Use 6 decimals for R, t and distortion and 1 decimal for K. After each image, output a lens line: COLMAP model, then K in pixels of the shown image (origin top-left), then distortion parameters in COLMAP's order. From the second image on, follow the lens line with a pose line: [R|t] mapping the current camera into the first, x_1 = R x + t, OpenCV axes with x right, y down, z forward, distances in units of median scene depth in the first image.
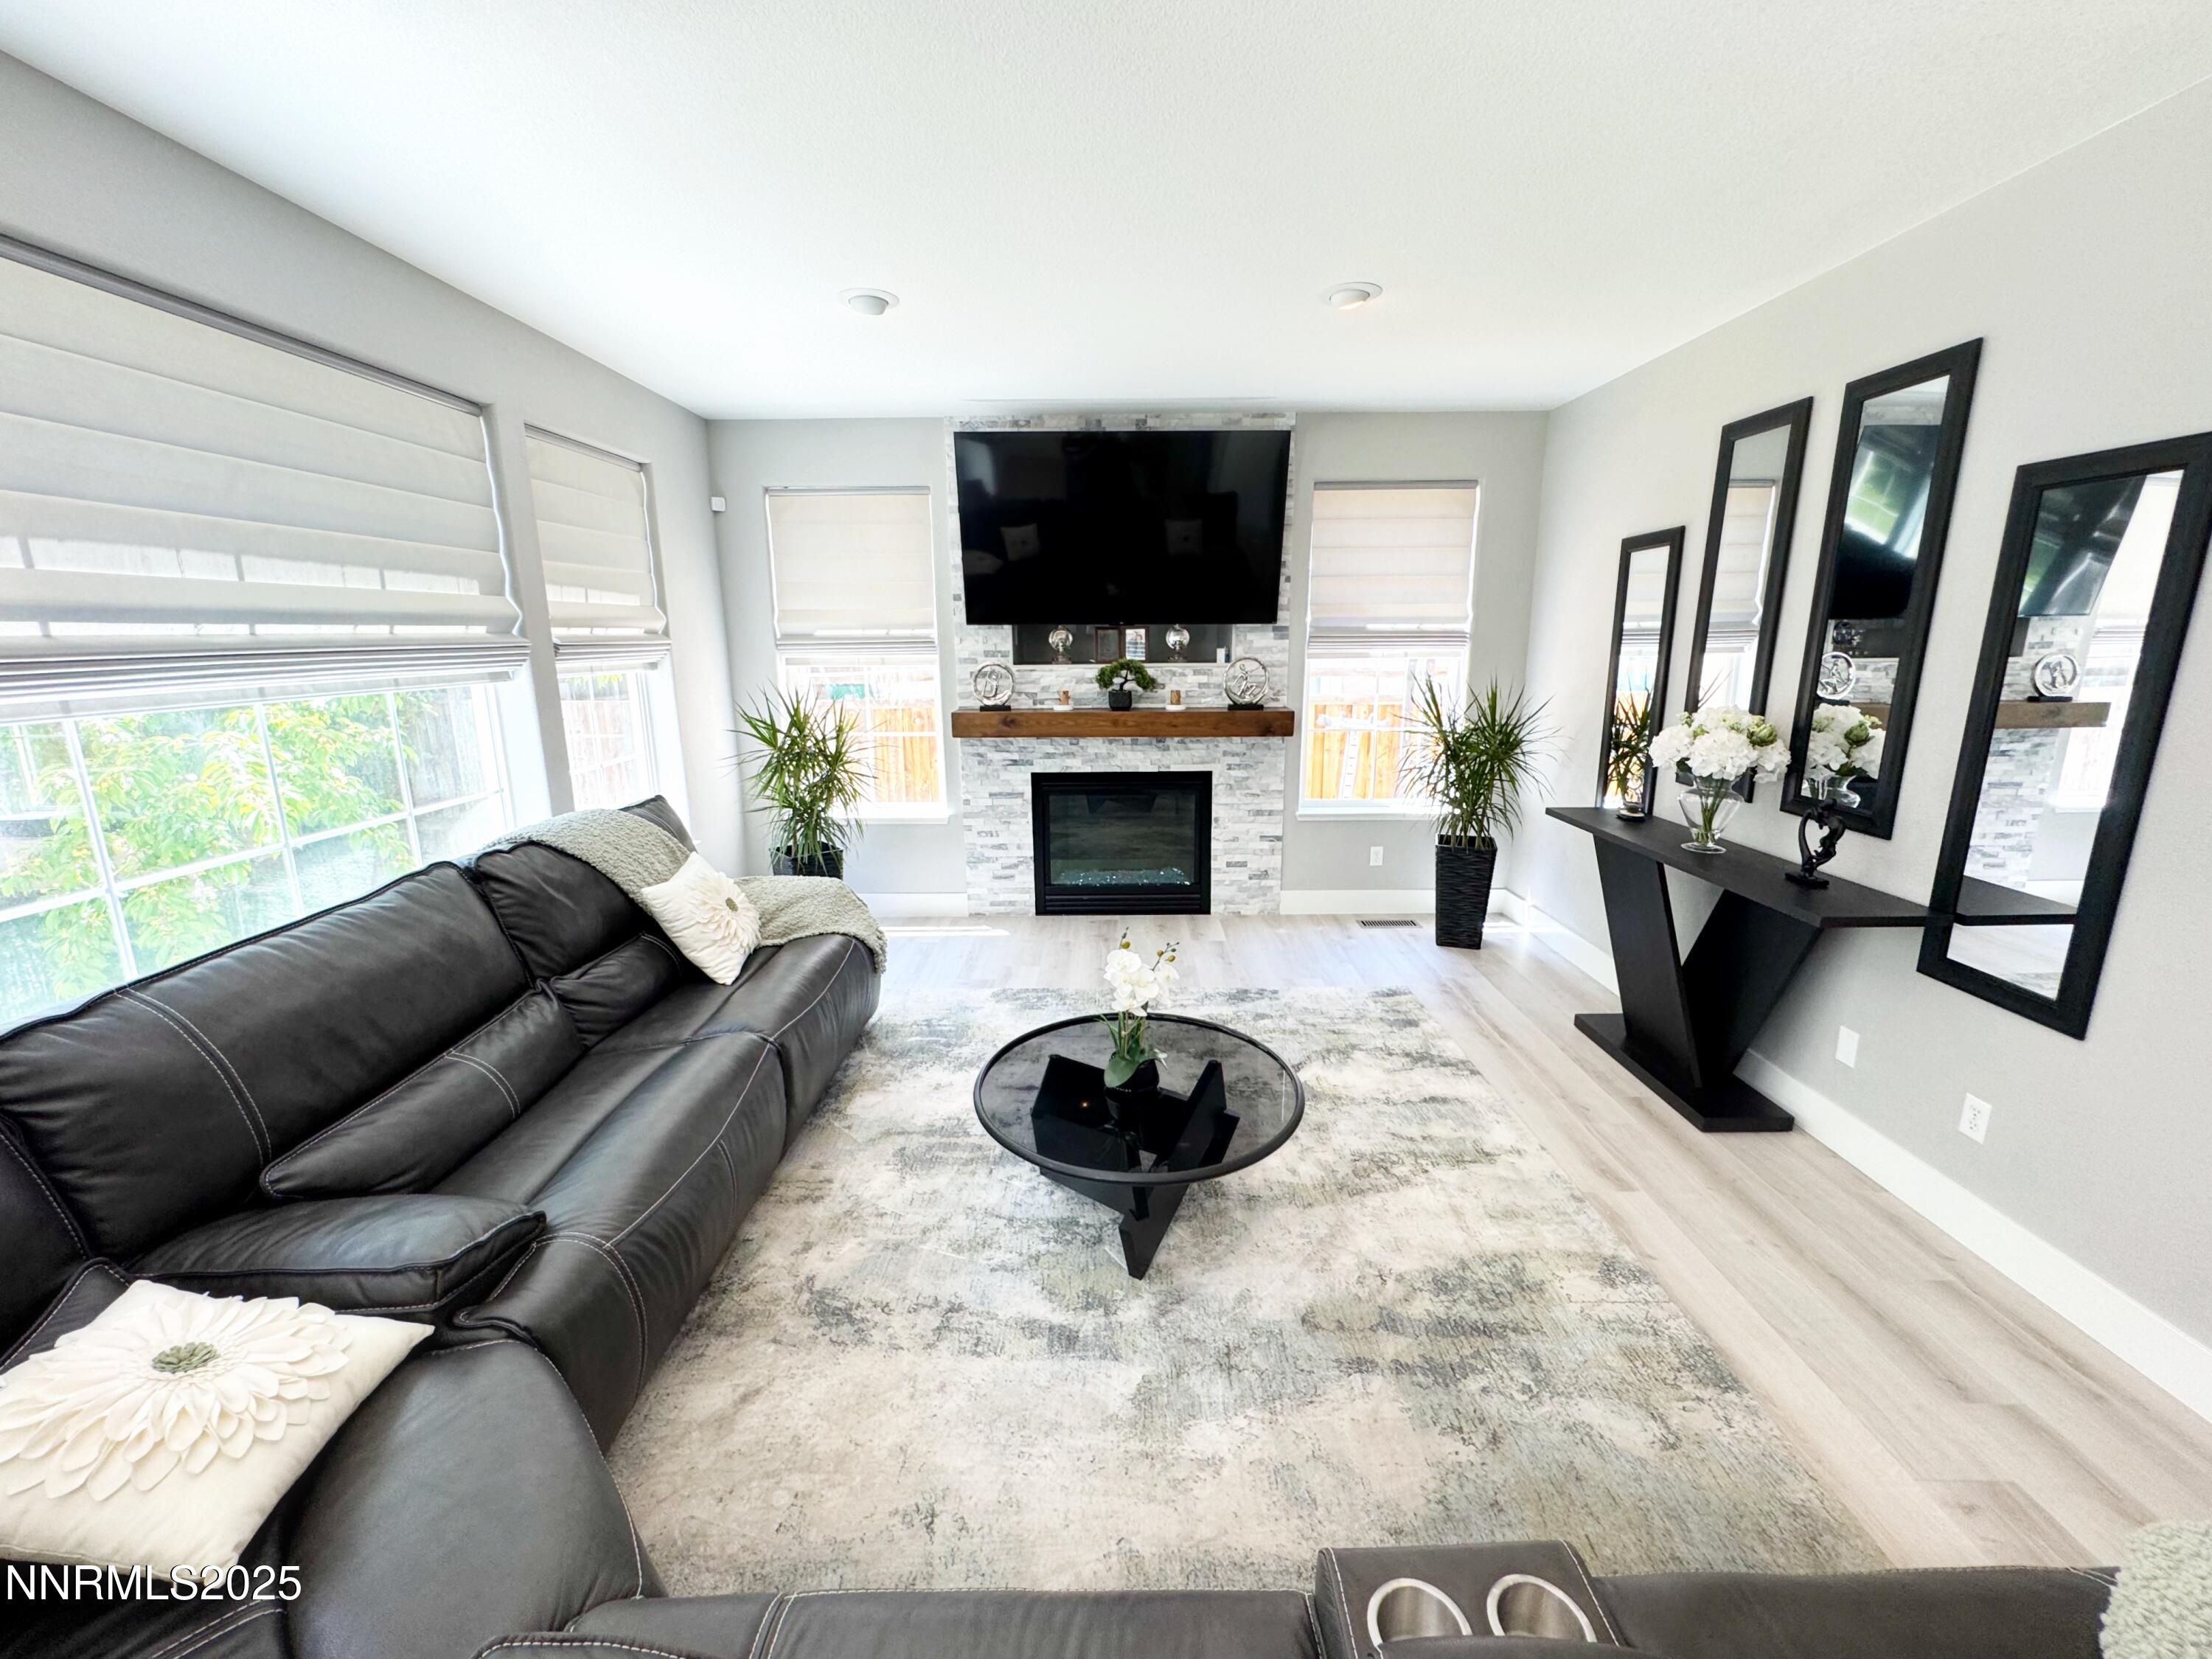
lens RADIAL K [[898.5, 0, 1110.1], [0, 898.5, 829.1], [0, 0, 1]] dist [-0.006267, 0.001045]
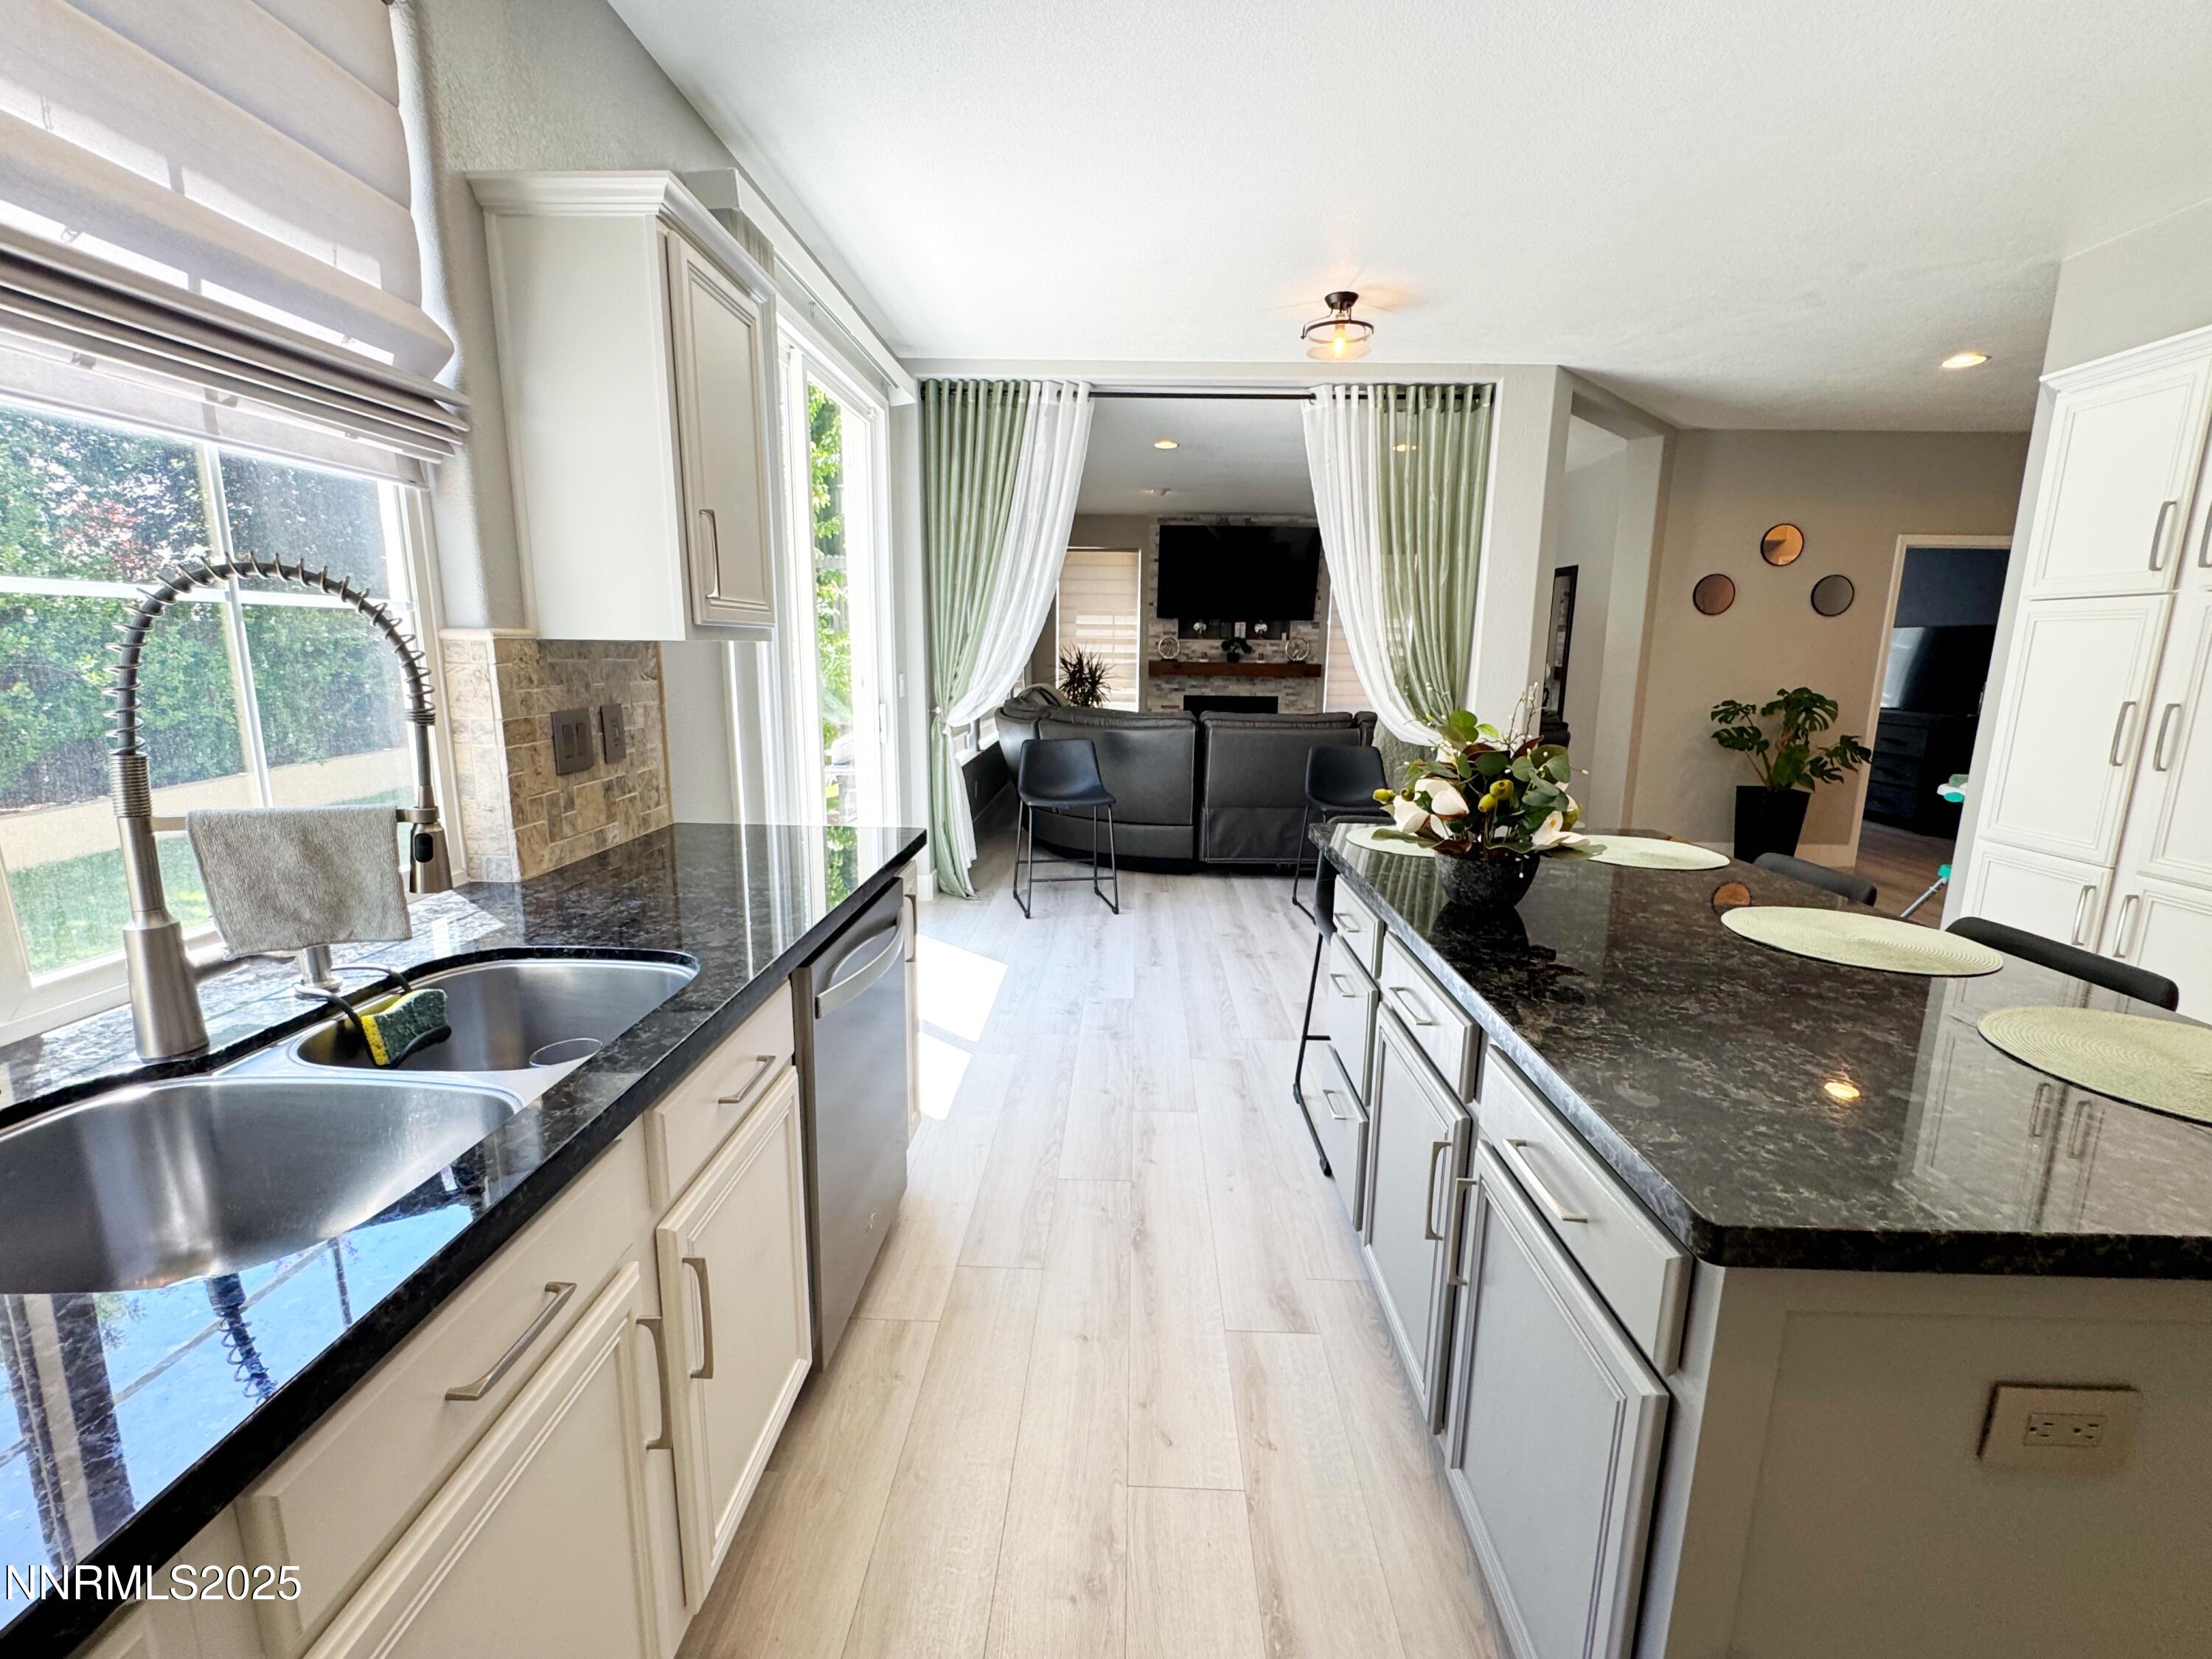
lens RADIAL K [[941.1, 0, 1105.3], [0, 941.1, 823.3], [0, 0, 1]] dist [0.001164, -0.000087]
pose [[0.999342, 0.023715, -0.027432, -0.205685], [-0.024437, 0.999355, -0.026314, 0.284478], [0.026790, 0.026967, 0.999277, -1.074746]]
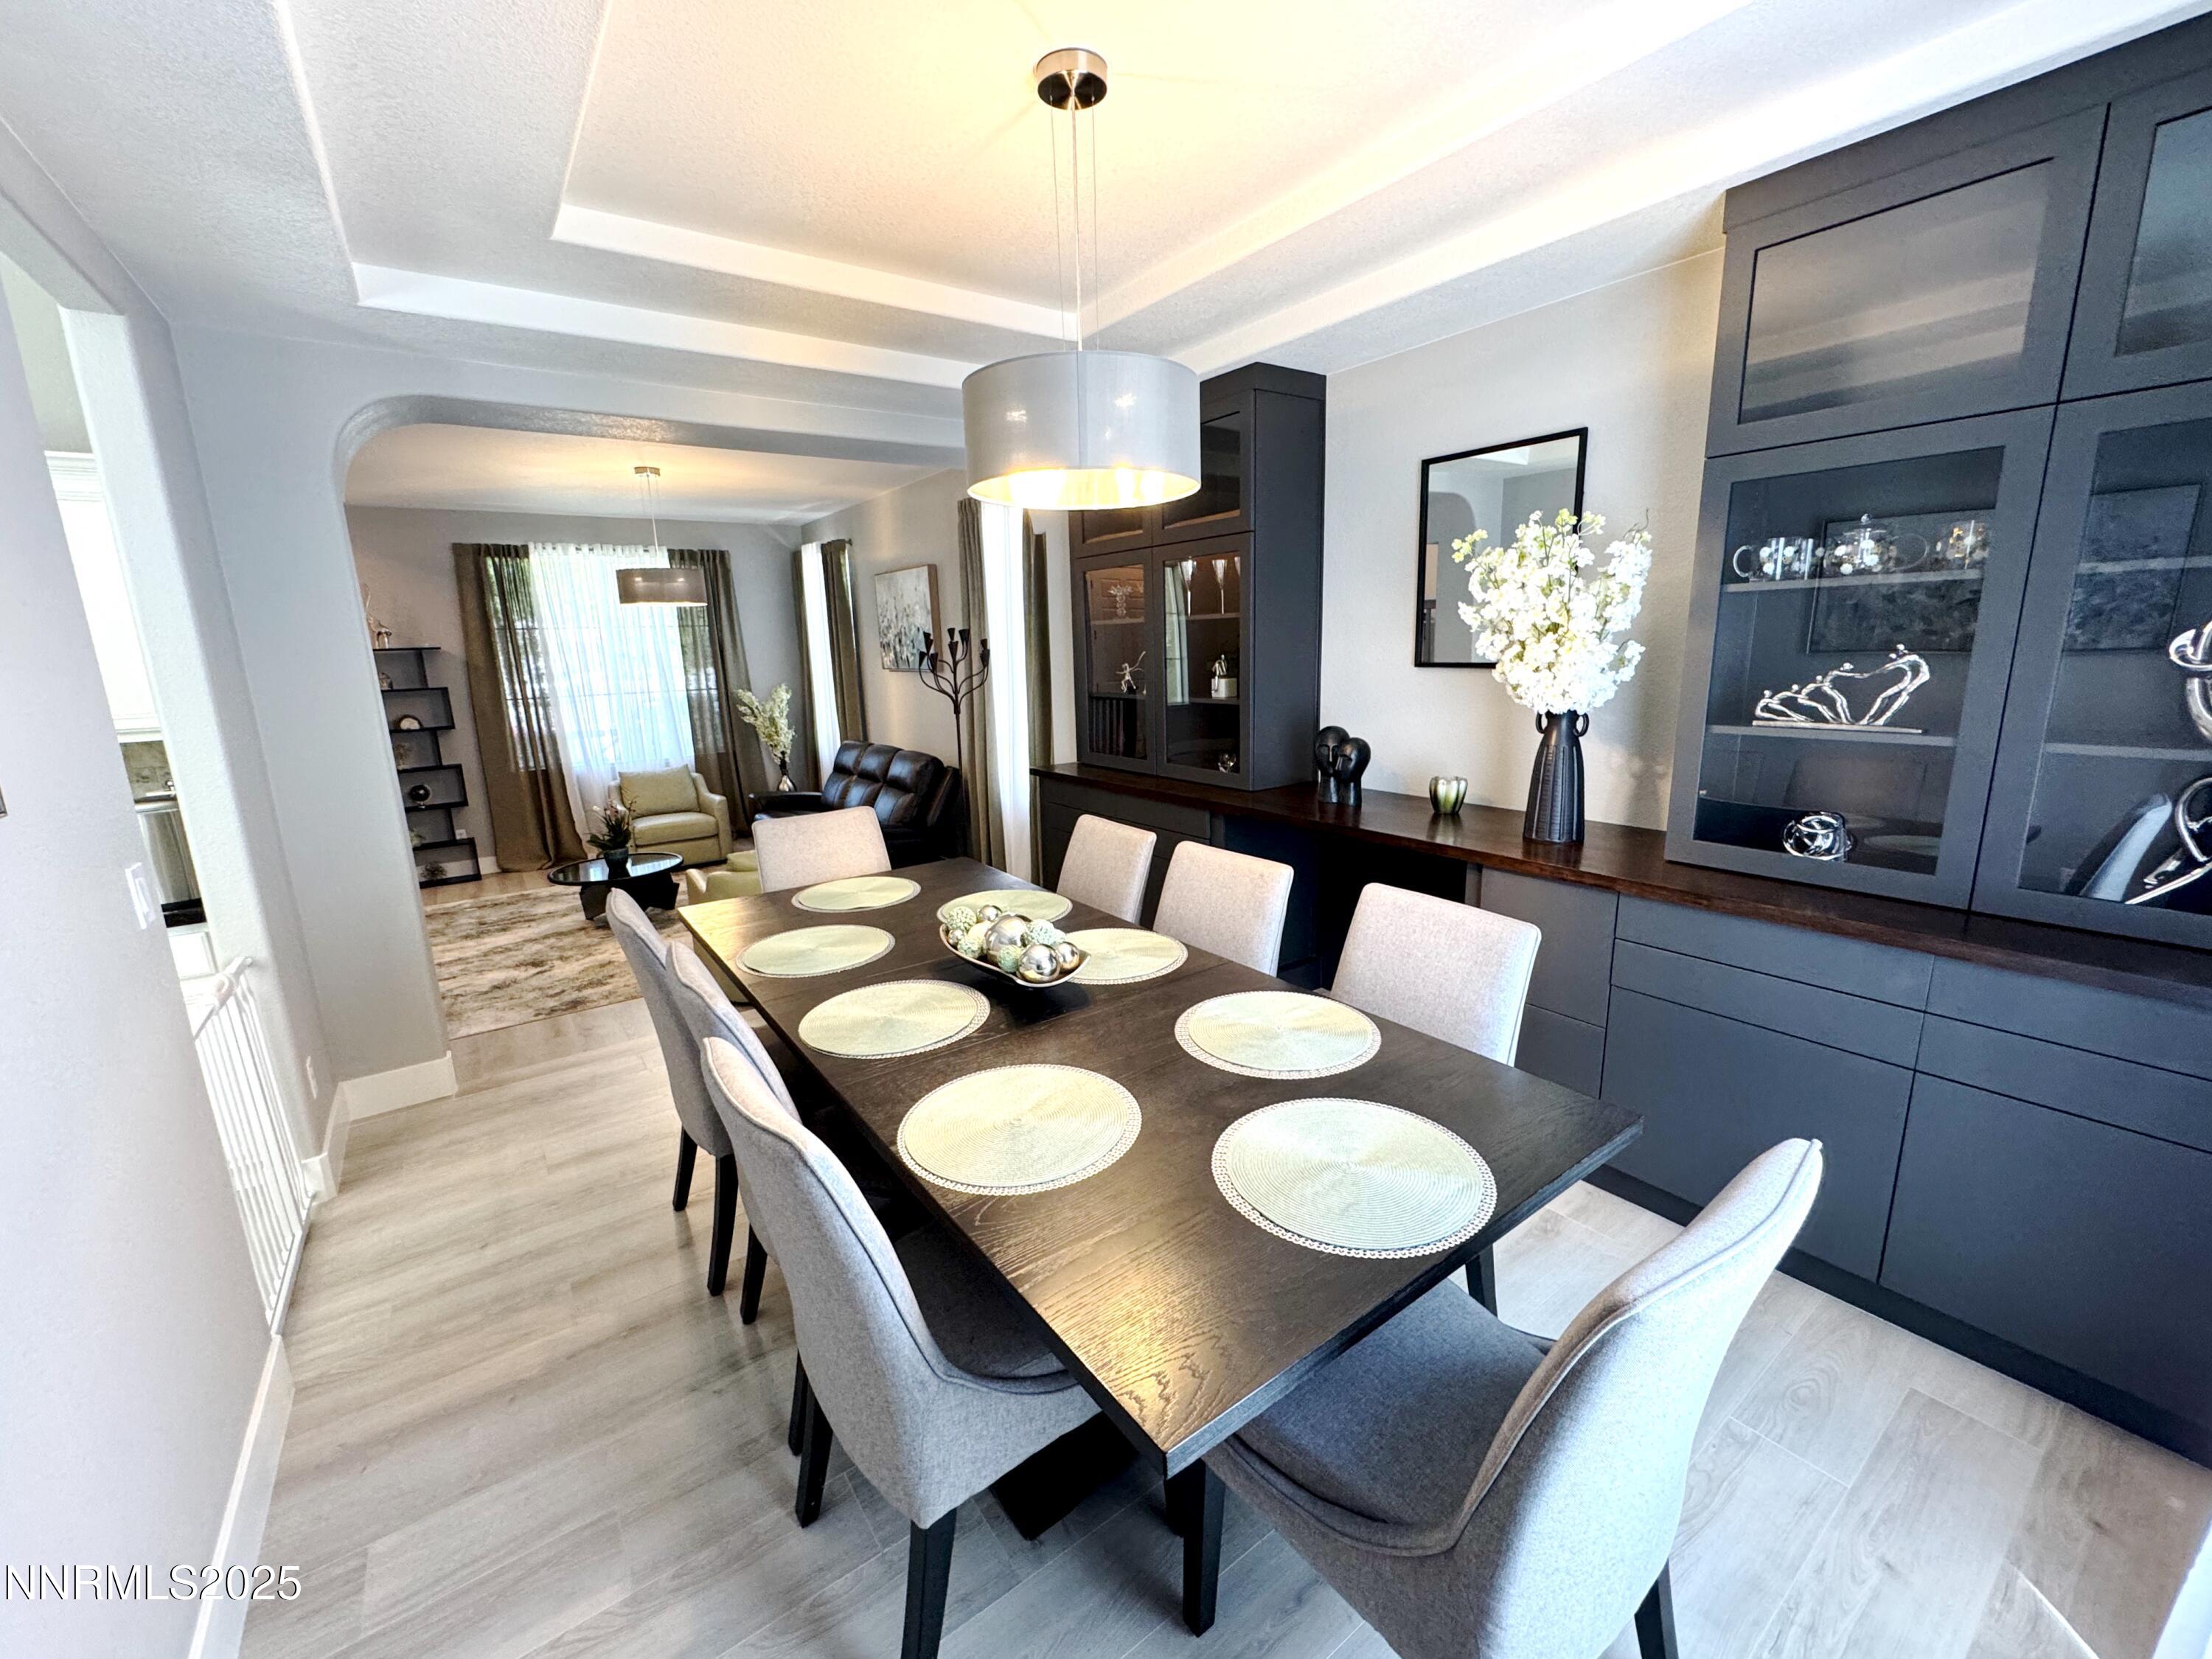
lens RADIAL K [[898.5, 0, 1145.0], [0, 898.5, 829.7], [0, 0, 1]] dist [-0.006267, 0.001045]
pose [[-0.799254, 0.153345, -0.581101, 0.164294], [-0.094874, 0.922584, 0.373949, -0.450577], [0.593457, 0.354011, -0.722831, 1.872051]]
